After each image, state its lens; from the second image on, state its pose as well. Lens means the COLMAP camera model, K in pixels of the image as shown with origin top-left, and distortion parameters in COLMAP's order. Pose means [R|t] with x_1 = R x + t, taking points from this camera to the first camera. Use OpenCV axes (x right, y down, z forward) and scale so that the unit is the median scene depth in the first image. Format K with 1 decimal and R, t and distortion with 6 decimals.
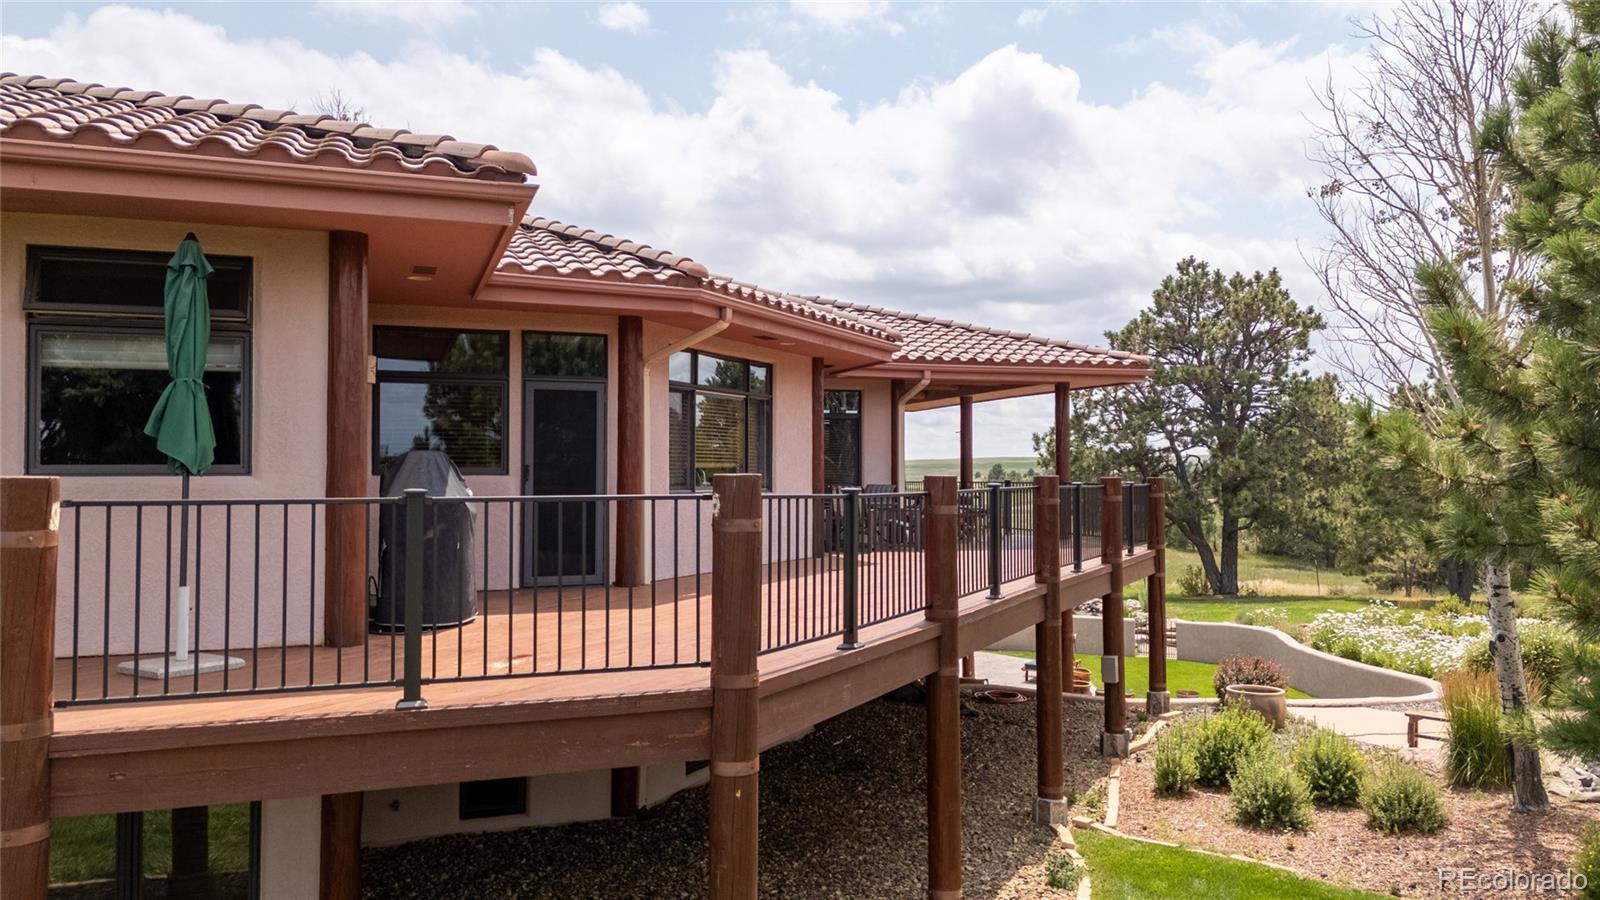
lens RADIAL K [[1173.9, 0, 810.6], [0, 1173.9, 443.4], [0, 0, 1]] dist [0.073098, -0.064540]
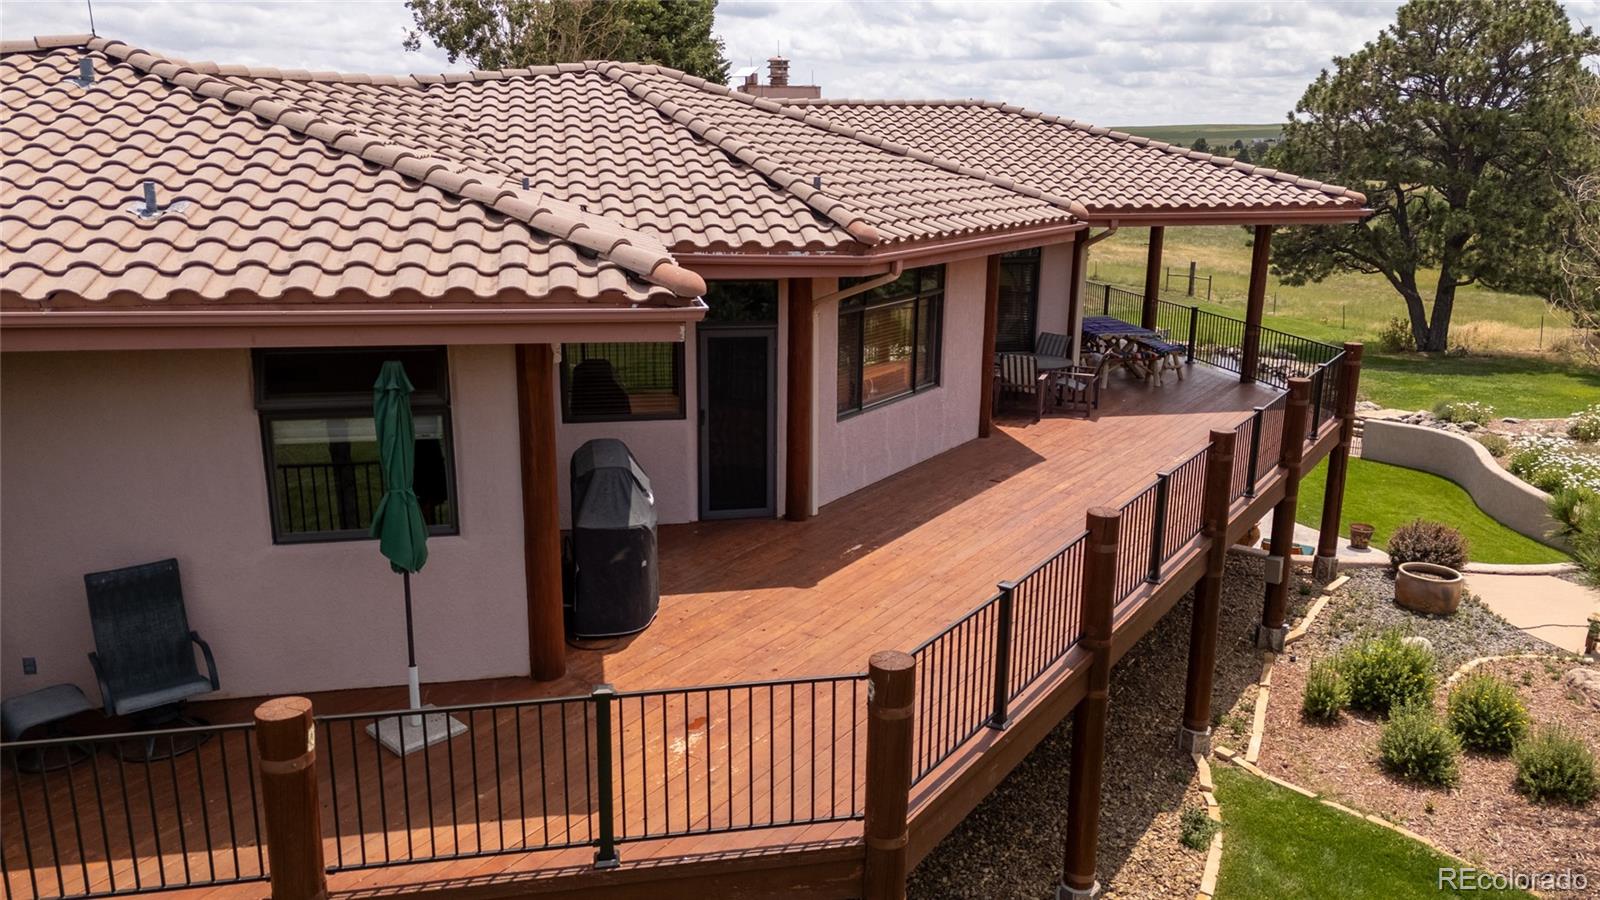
lens RADIAL K [[1173.9, 0, 810.6], [0, 1173.9, 443.4], [0, 0, 1]] dist [0.073098, -0.064540]
pose [[0.988641, 0.048013, -0.142419, 0.003314], [-0.007161, 0.961571, 0.274462, -0.235090], [0.150124, -0.270325, 0.950993, 0.016775]]
